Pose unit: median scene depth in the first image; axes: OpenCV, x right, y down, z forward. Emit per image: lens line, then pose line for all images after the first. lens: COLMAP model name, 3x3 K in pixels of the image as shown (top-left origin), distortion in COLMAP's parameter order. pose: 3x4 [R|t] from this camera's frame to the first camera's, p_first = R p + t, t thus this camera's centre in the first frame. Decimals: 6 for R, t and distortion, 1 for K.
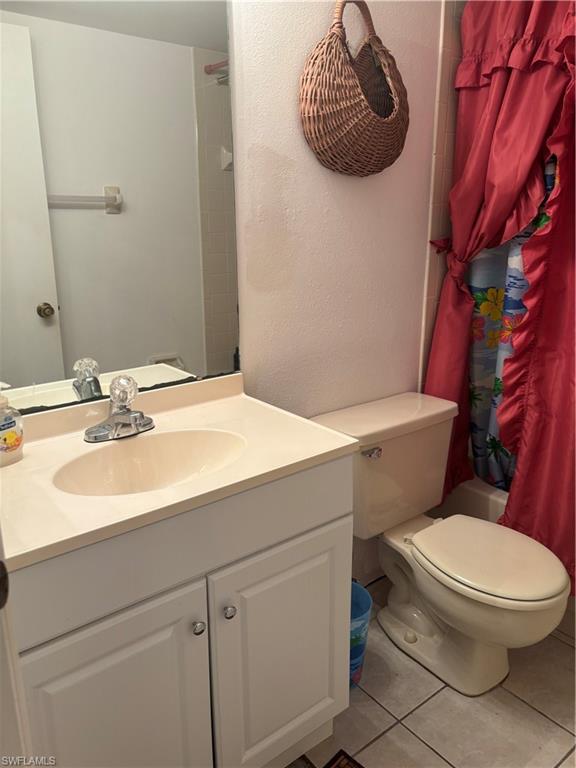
lens RADIAL K [[582.3, 0, 288.9], [0, 582.3, 367.9], [0, 0, 1]] dist [0.043505, -0.053694]
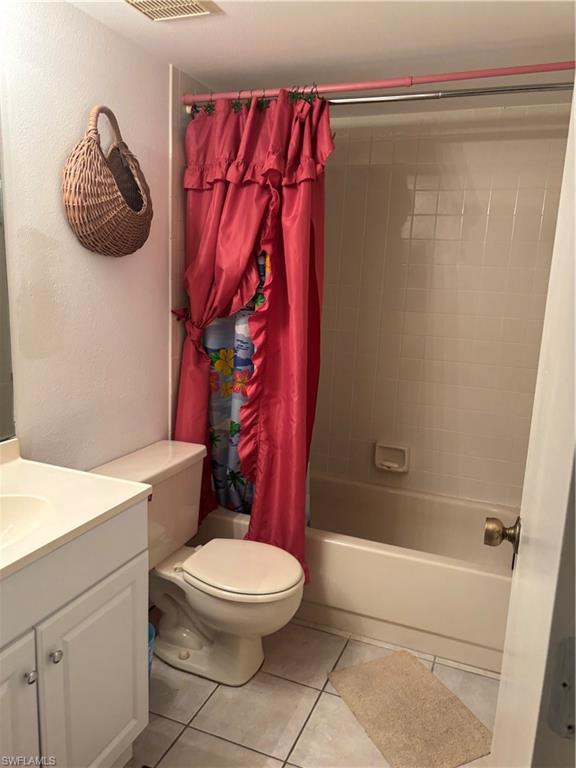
lens RADIAL K [[582.3, 0, 288.9], [0, 582.3, 367.9], [0, 0, 1]] dist [0.043505, -0.053694]
pose [[0.866052, -0.038820, 0.498445, -0.165905], [0.077653, 0.995327, -0.057403, -0.017439], [-0.493887, 0.088420, 0.865019, -0.144804]]
